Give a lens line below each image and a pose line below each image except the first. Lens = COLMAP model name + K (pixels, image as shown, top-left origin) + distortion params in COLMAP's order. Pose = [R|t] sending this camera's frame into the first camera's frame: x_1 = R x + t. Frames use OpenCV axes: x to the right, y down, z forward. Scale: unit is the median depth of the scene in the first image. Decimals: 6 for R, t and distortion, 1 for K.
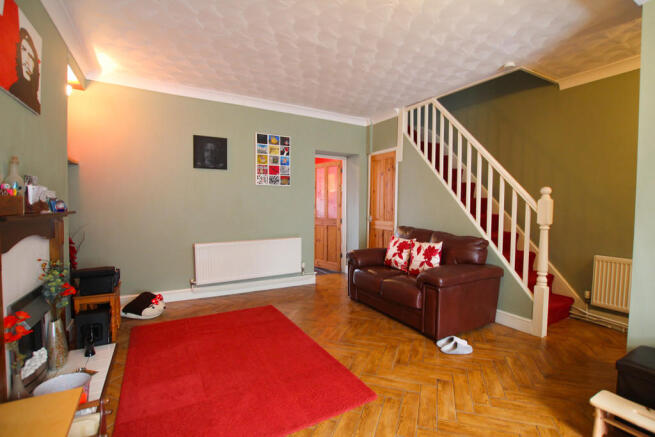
lens RADIAL K [[302.4, 0, 331.2], [0, 302.4, 218.6], [0, 0, 1]] dist [-0.029820, 0.003771]
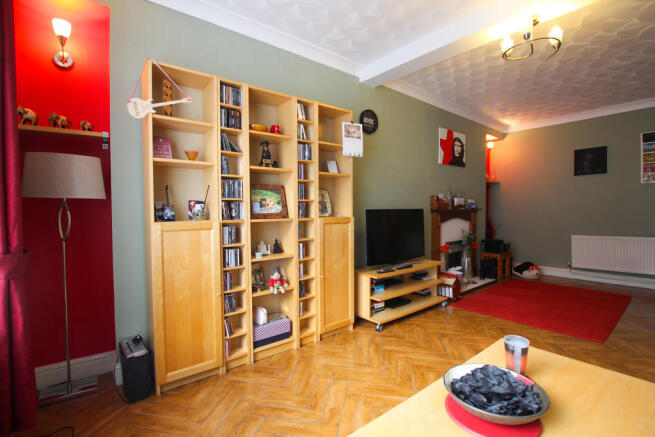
lens RADIAL K [[302.4, 0, 333.6], [0, 302.4, 219.0], [0, 0, 1]] dist [-0.029820, 0.003771]
pose [[0.157782, 0.016698, -0.987333, 0.669079], [-0.029531, 0.999490, 0.012185, 0.032082], [0.987032, 0.027234, 0.158195, -0.220189]]
